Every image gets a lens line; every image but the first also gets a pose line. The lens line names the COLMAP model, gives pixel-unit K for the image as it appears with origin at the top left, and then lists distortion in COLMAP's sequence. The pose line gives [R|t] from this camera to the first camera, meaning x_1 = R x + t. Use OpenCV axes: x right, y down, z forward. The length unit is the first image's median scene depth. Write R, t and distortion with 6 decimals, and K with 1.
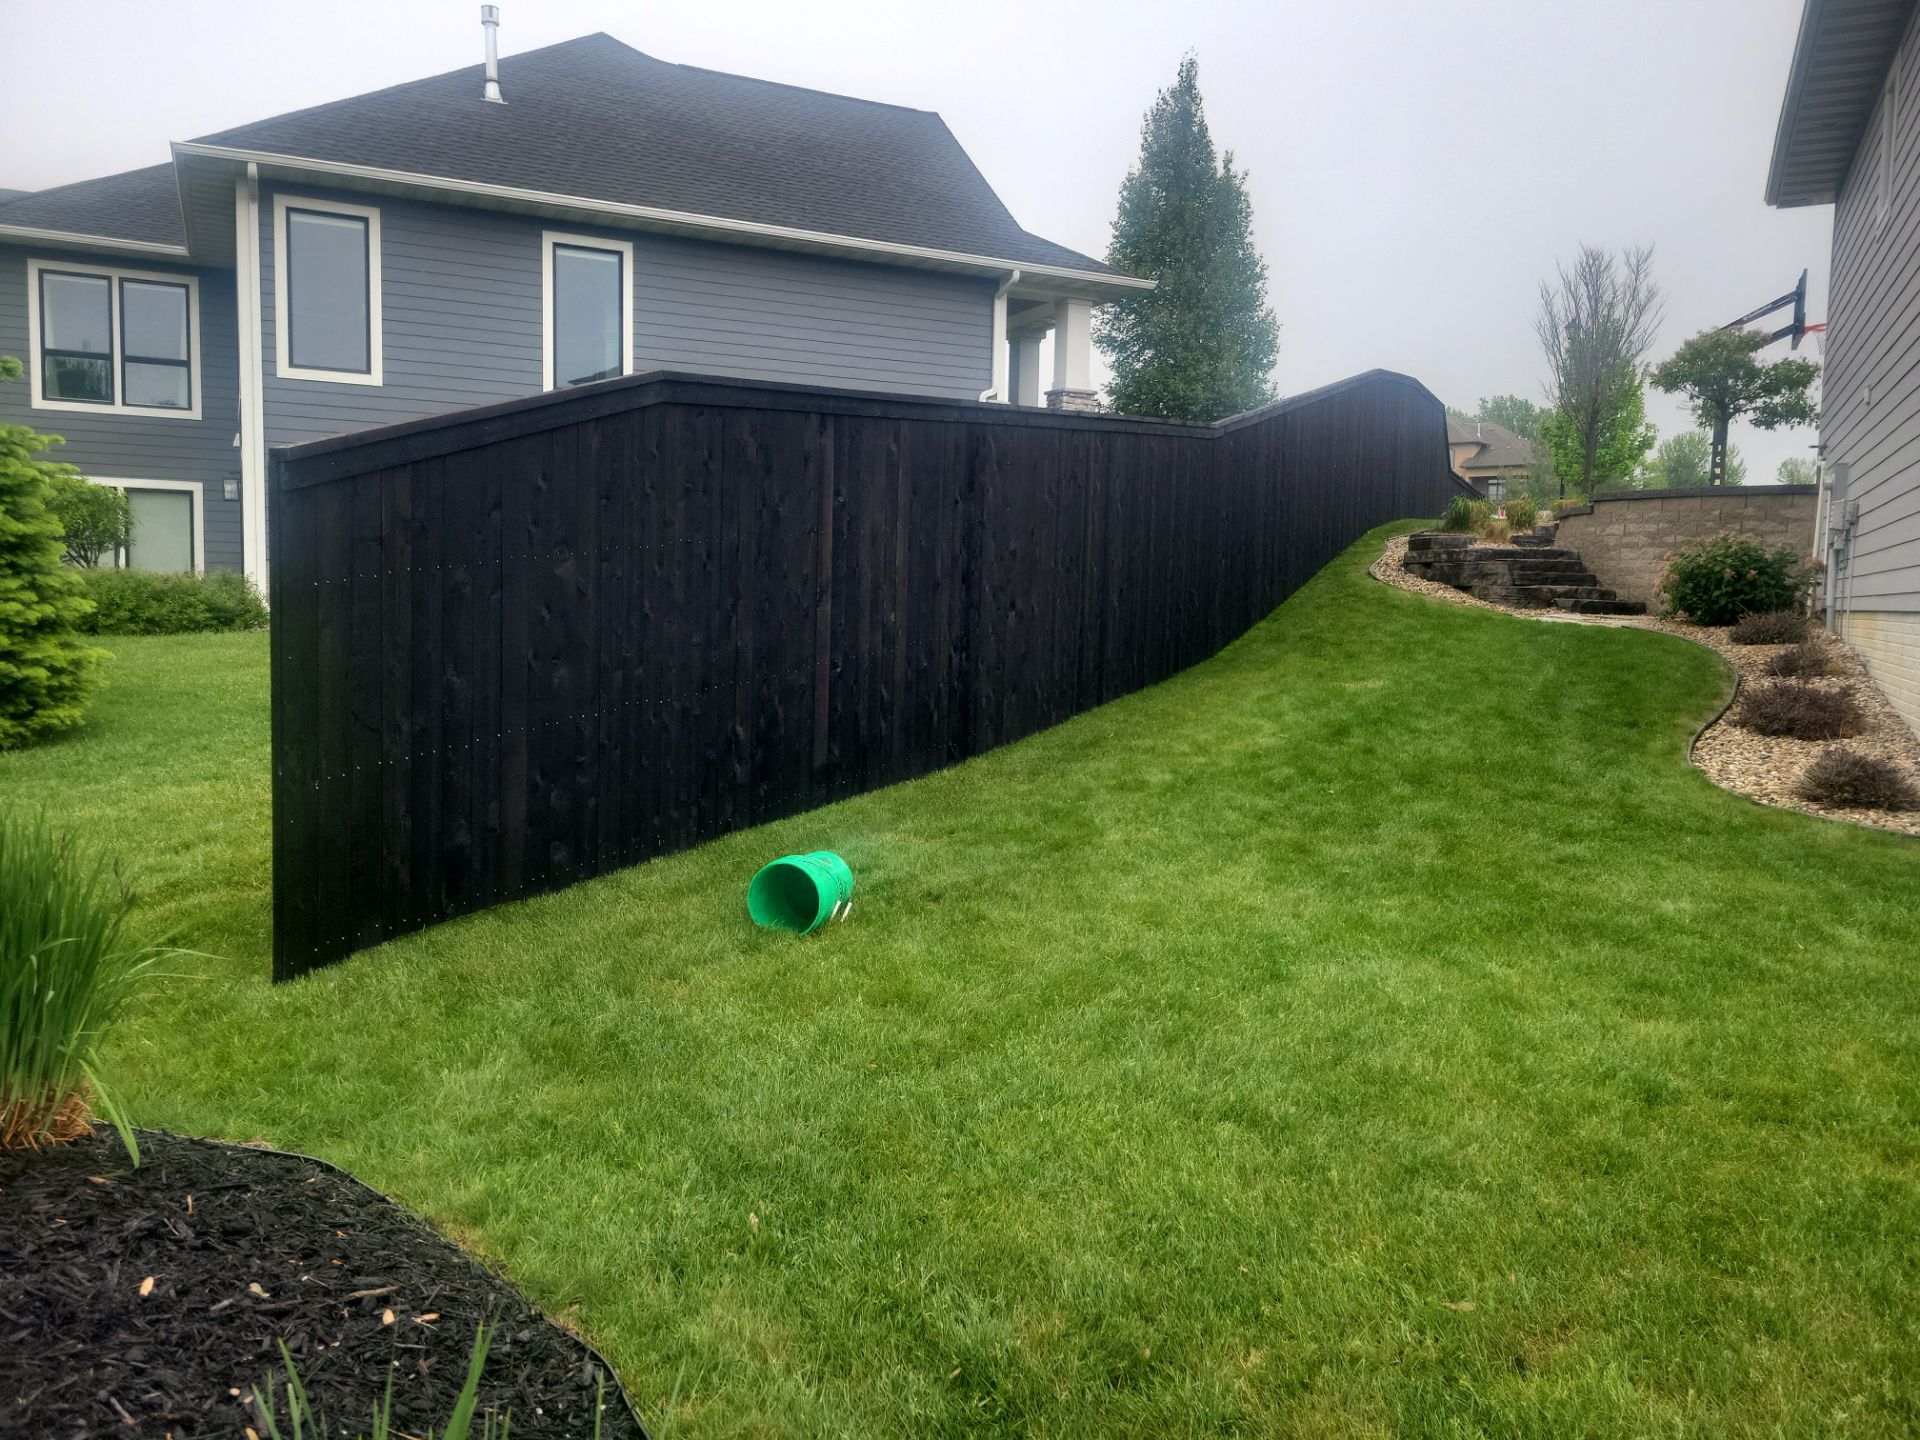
lens RADIAL K [[1438.1, 0, 950.6], [0, 1438.1, 703.5], [0, 0, 1]] dist [0.062504, -0.035287]
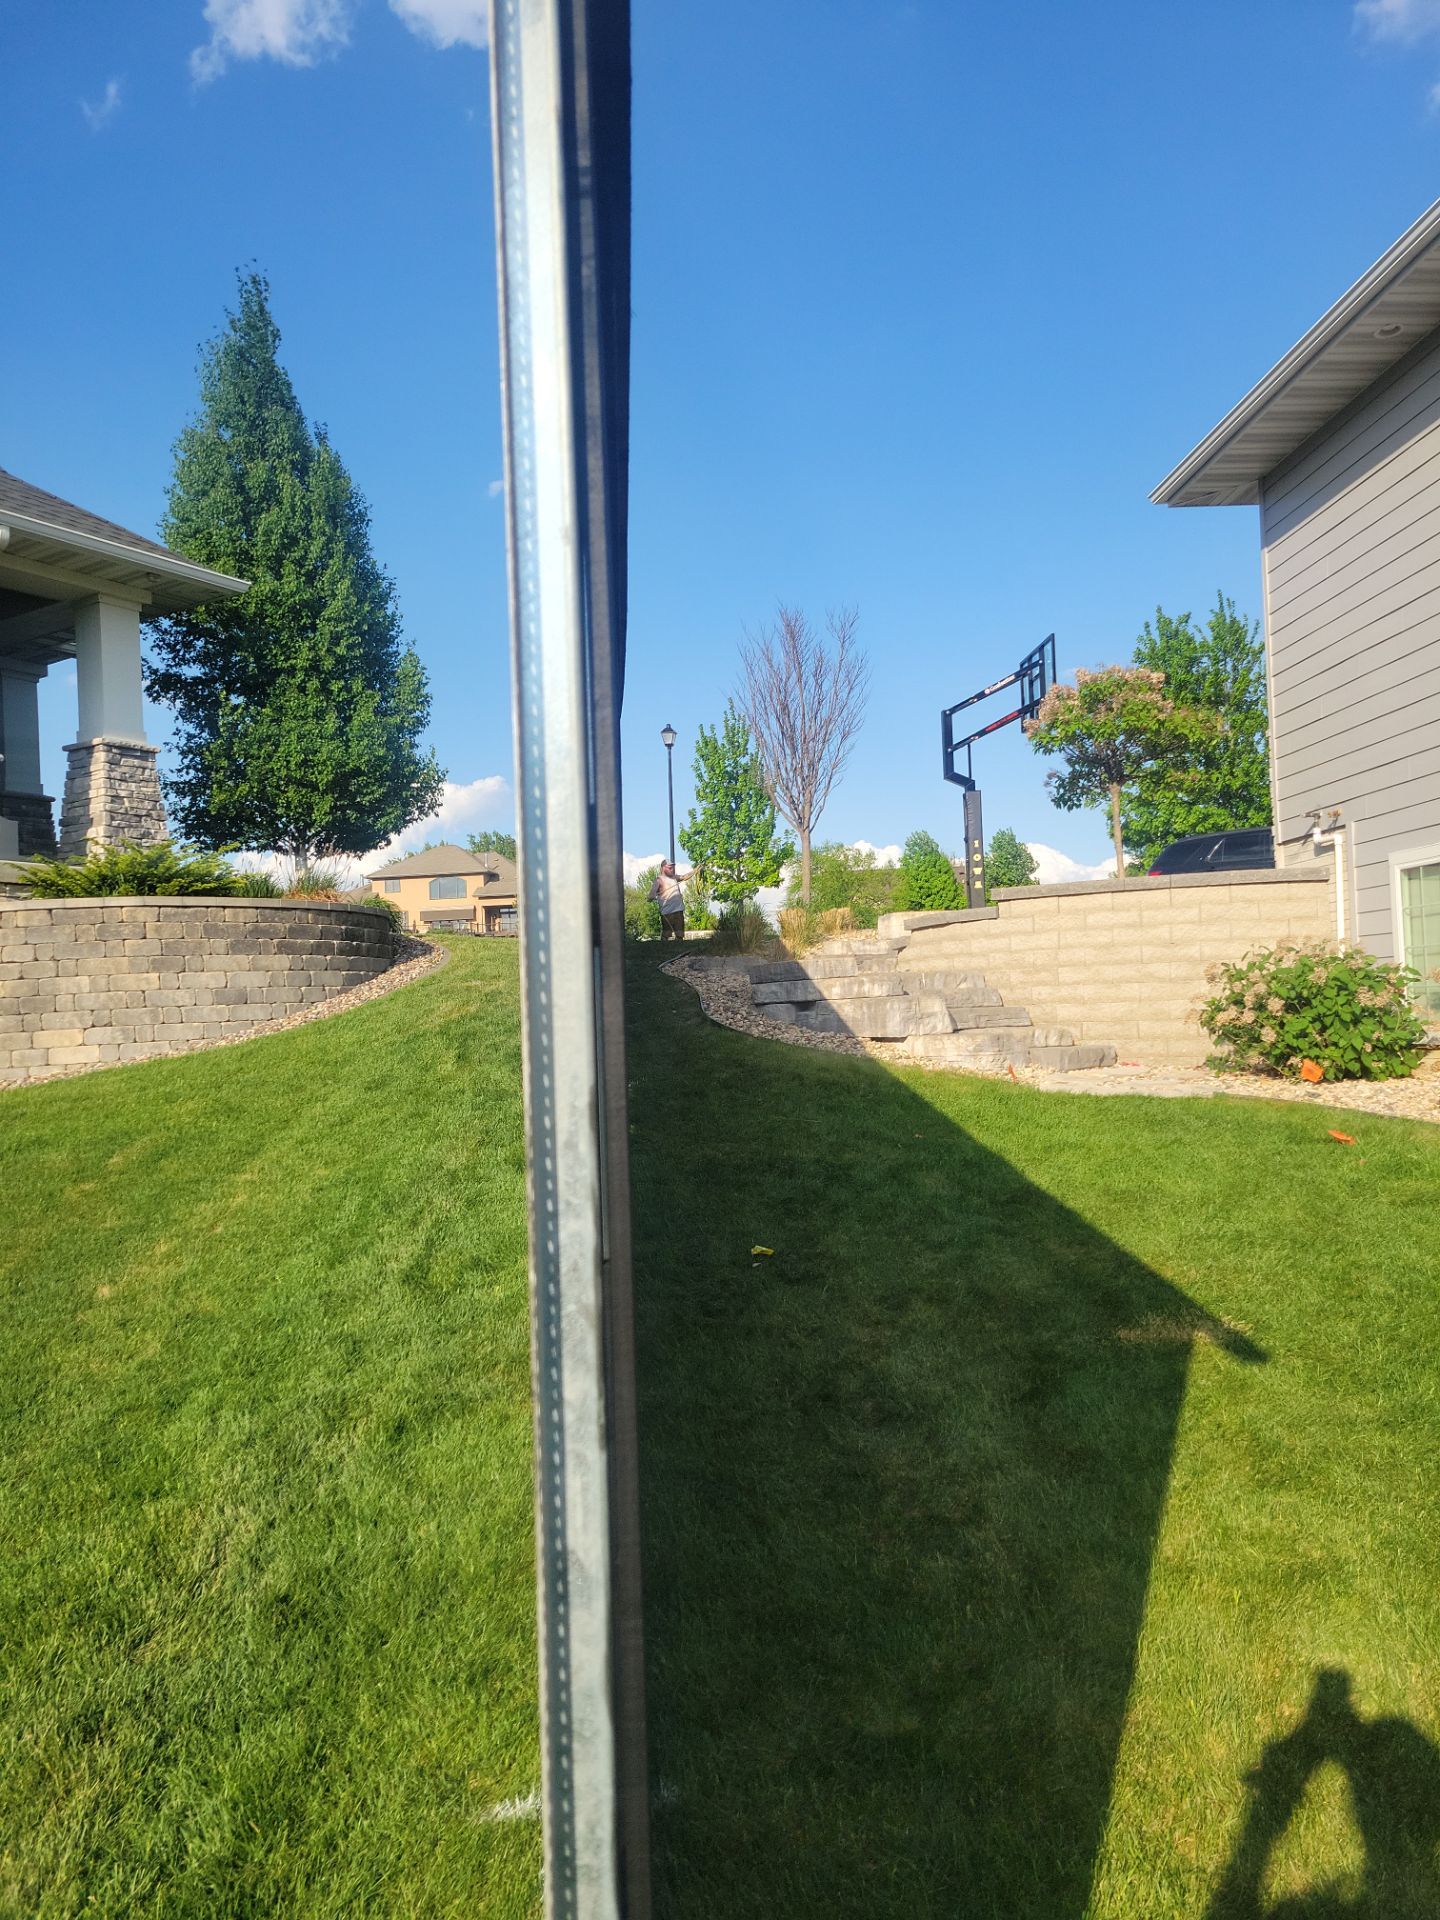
lens RADIAL K [[1438.1, 0, 726.9], [0, 1438.1, 976.5], [0, 0, 1]] dist [0.062504, -0.035287]
pose [[0.861569, -0.041090, 0.505974, -0.015421], [0.096408, 0.991823, -0.083617, -0.090047], [-0.498401, 0.120822, 0.858486, 0.737897]]
